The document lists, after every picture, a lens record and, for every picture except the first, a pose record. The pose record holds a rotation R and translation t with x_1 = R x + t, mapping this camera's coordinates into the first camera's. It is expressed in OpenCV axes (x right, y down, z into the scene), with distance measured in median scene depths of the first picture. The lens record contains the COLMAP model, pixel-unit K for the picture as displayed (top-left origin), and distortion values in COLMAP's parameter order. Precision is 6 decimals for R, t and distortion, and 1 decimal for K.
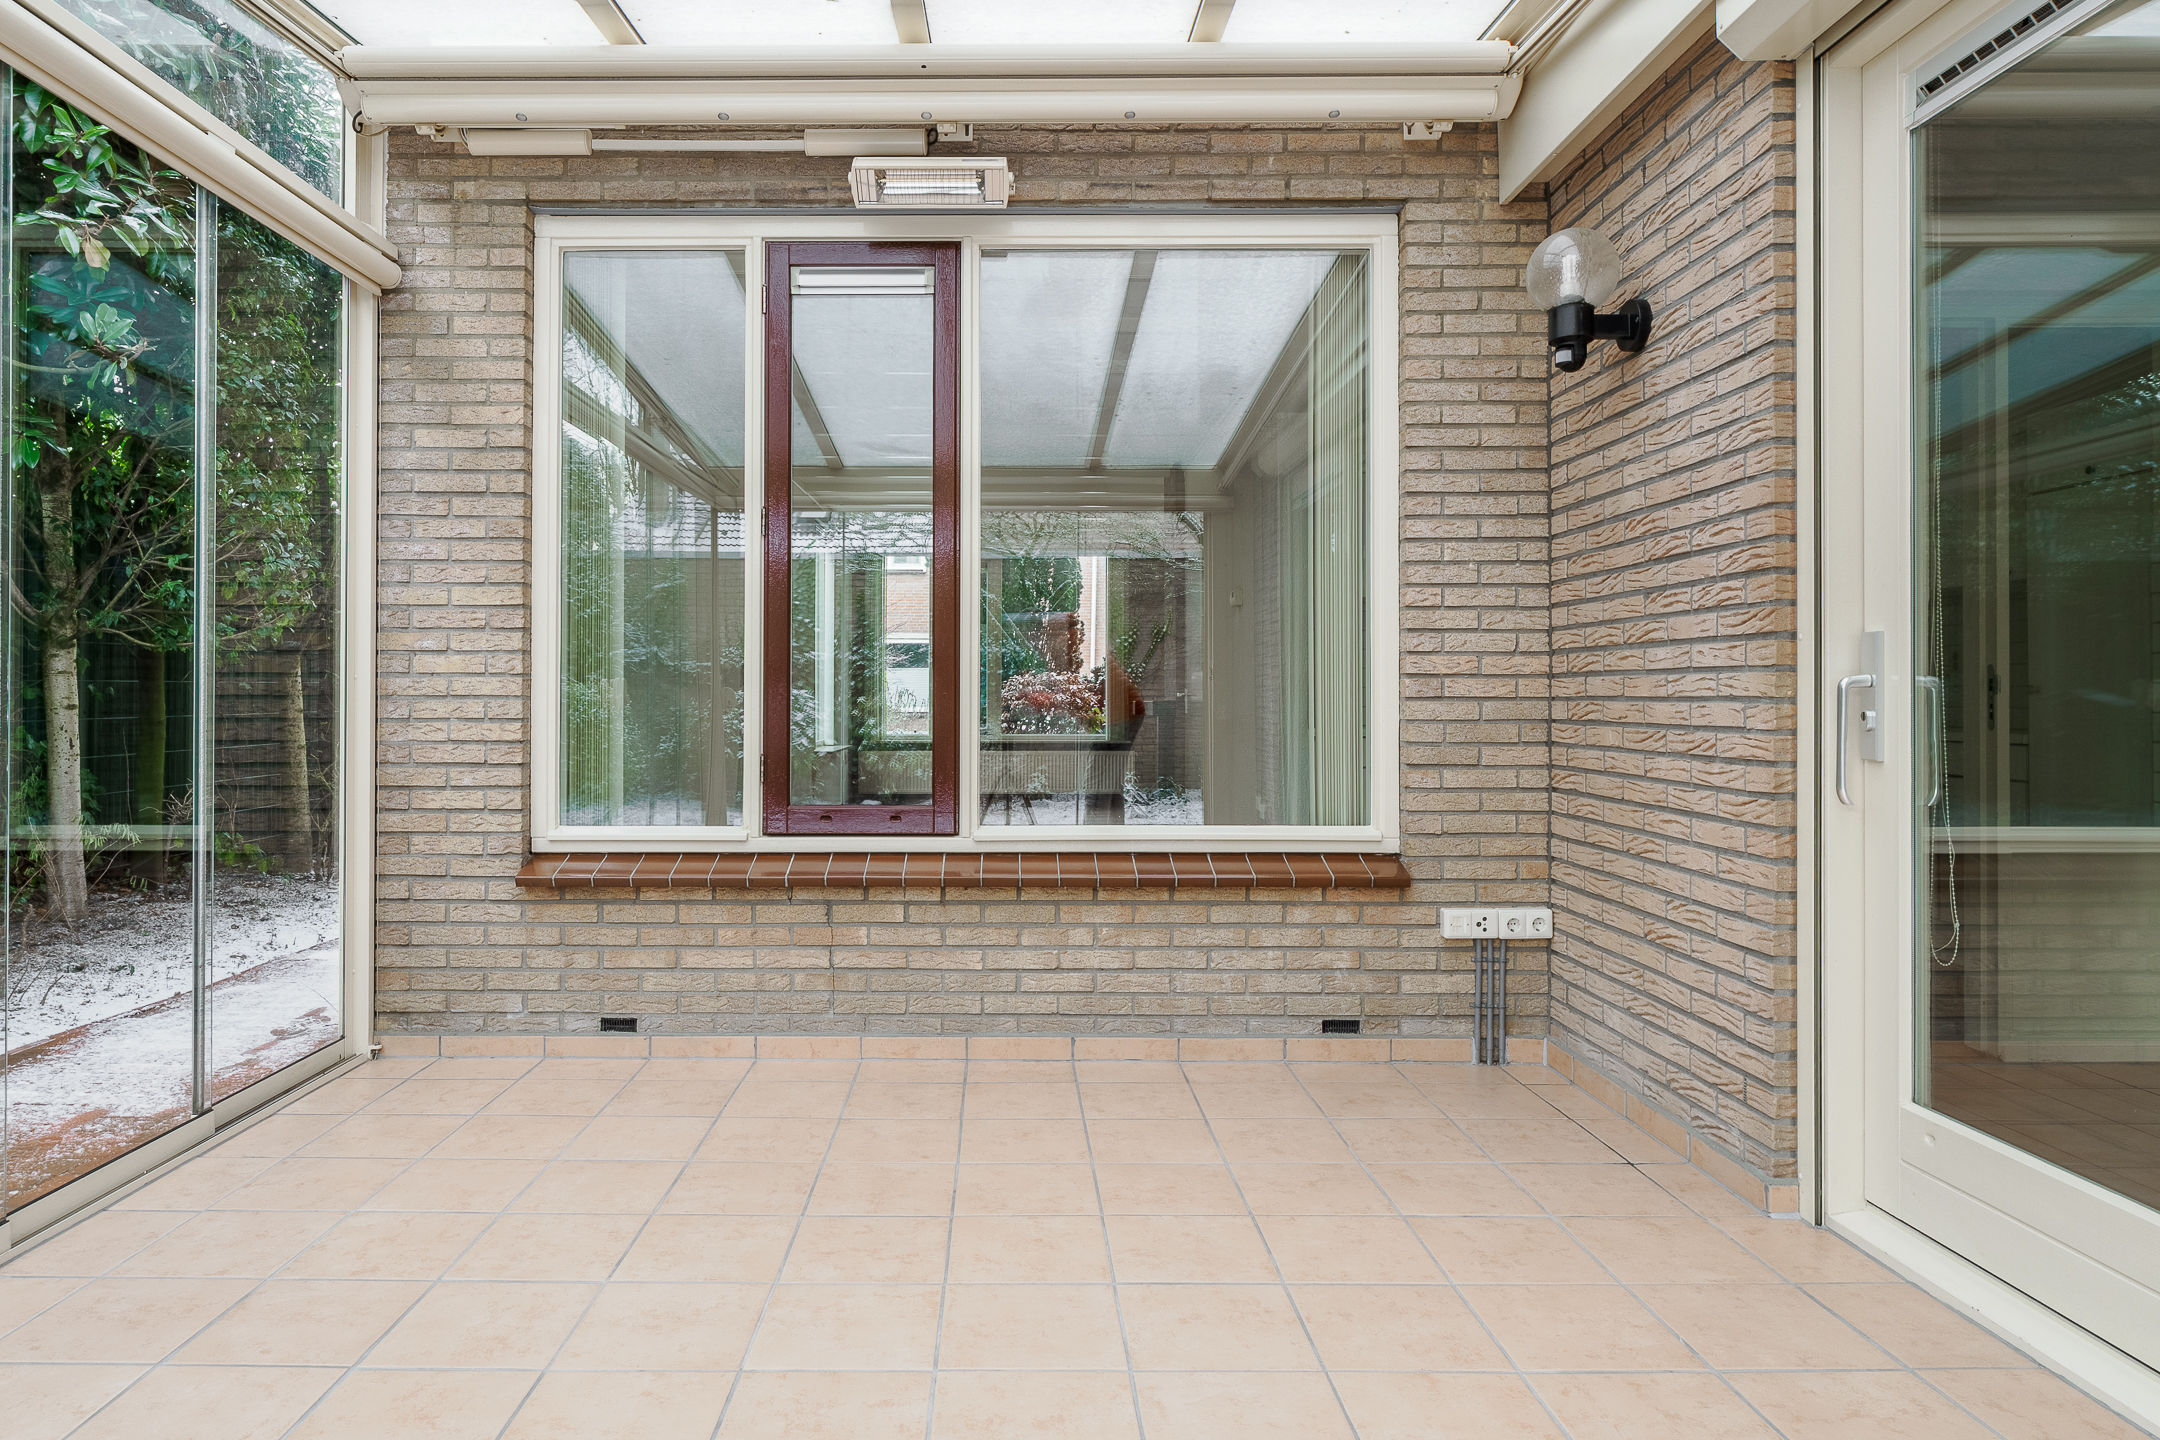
lens RADIAL K [[1284.2, 0, 976.6], [0, 1284.2, 687.9], [0, 0, 1]] dist [-0.005094, 0.001295]
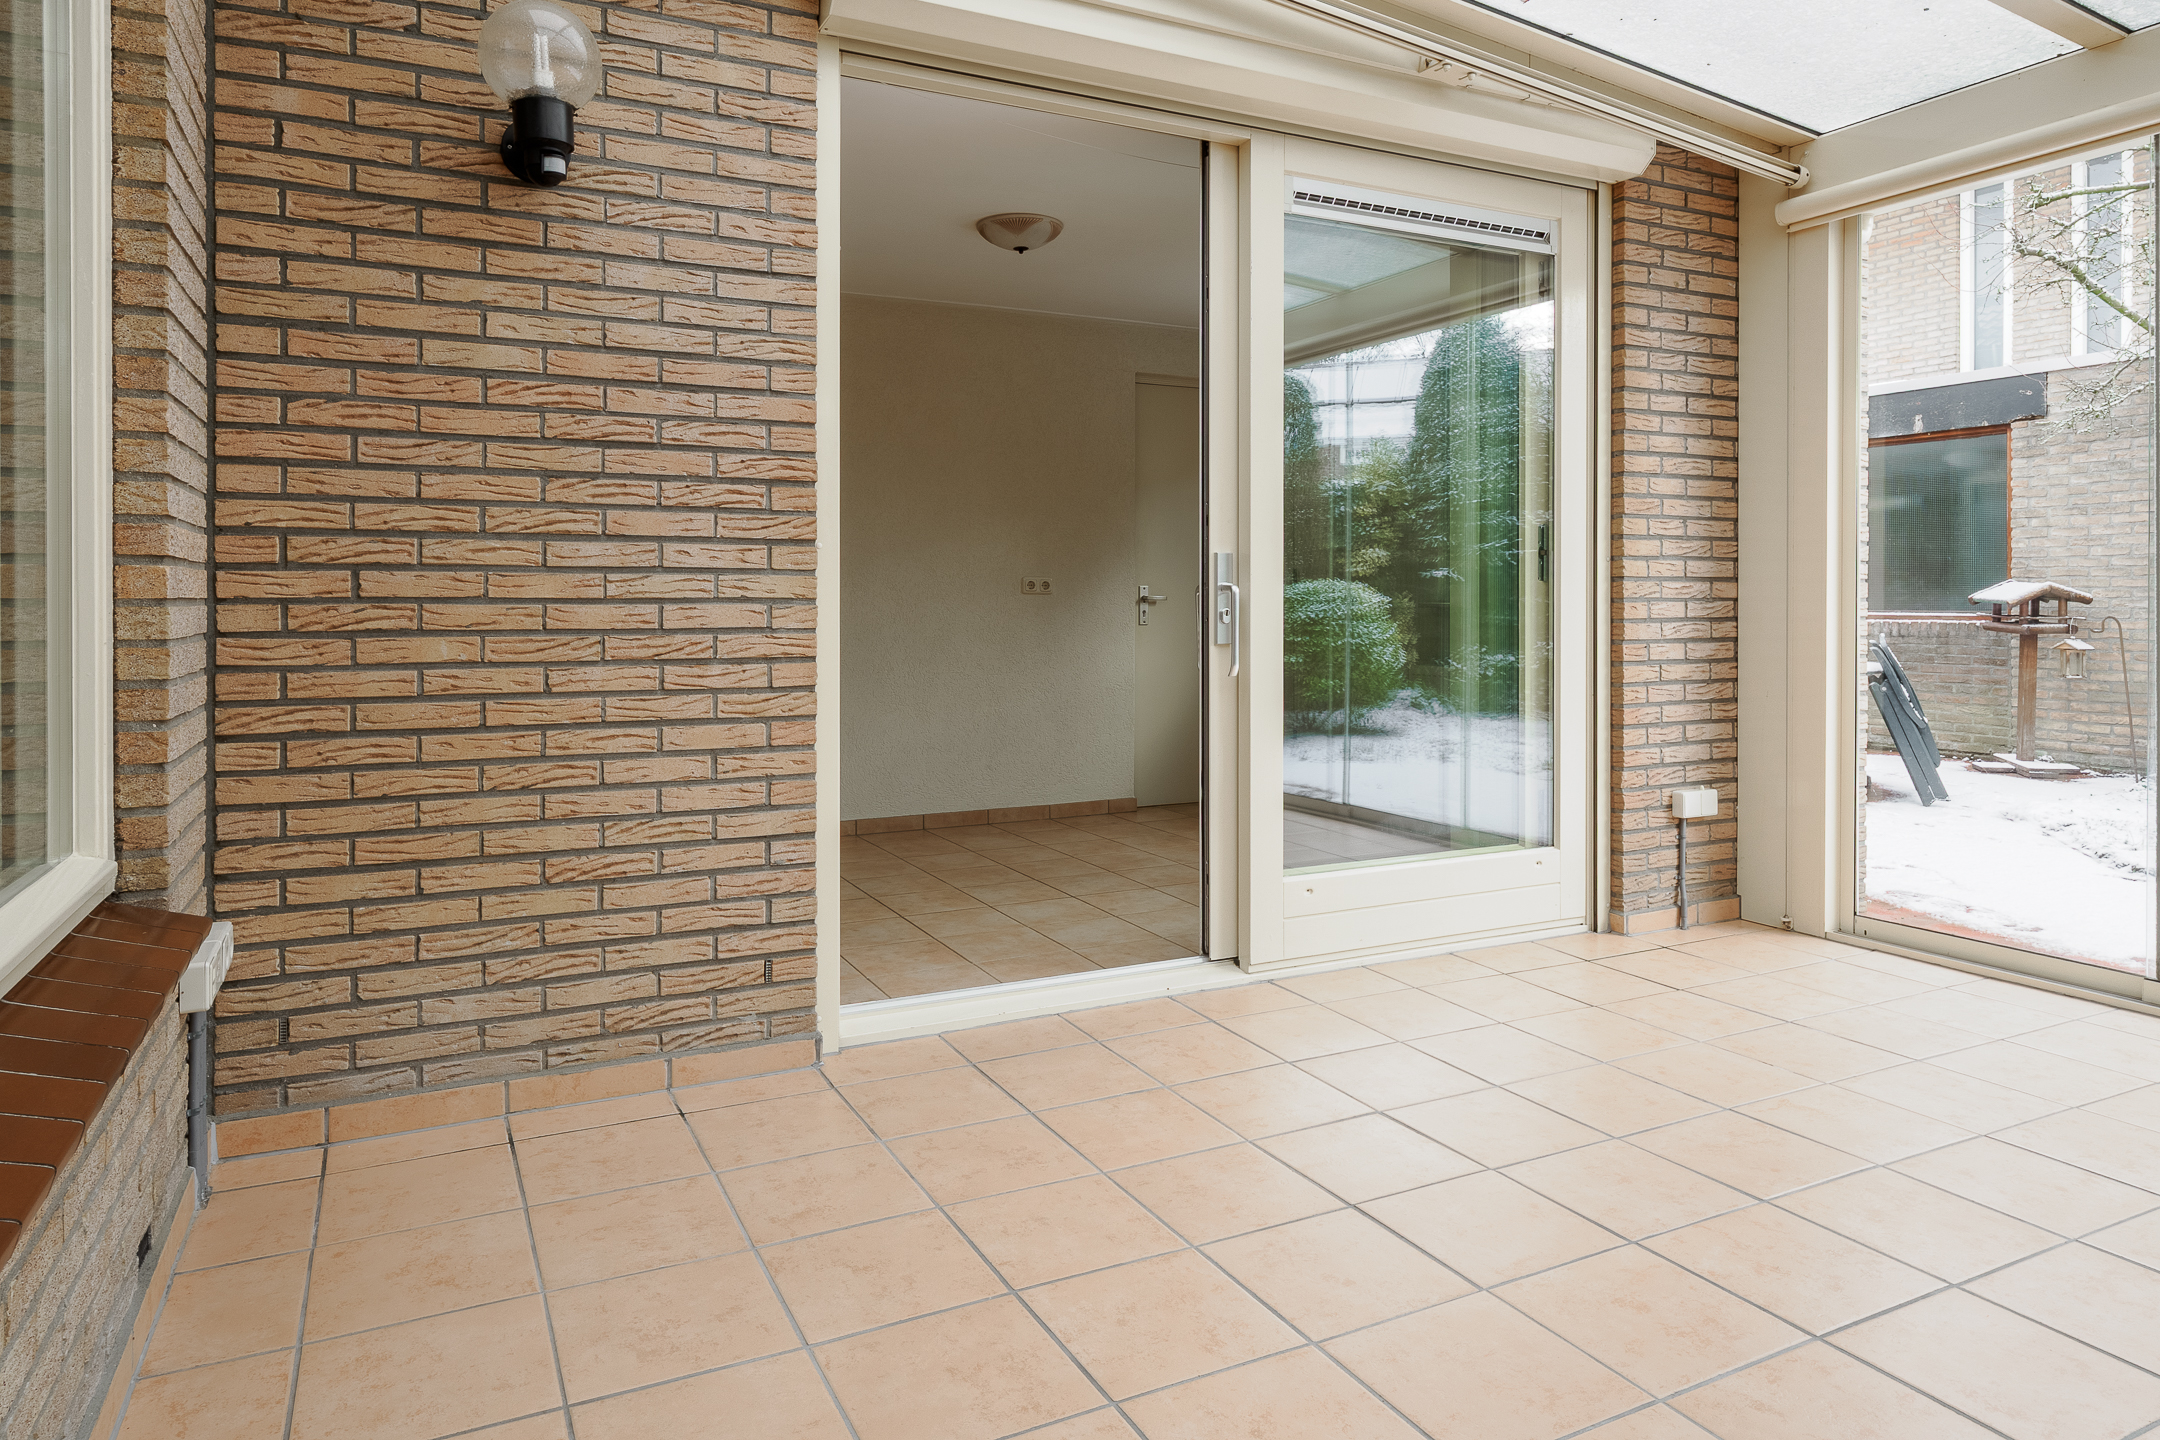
lens RADIAL K [[1284.2, 0, 1025.9], [0, 1284.2, 603.8], [0, 0, 1]] dist [-0.005094, 0.001295]
pose [[-0.426977, -0.002023, 0.904260, -0.440638], [-0.006211, 0.999980, -0.000696, 0.010675], [-0.904241, -0.005914, -0.426981, 1.250261]]
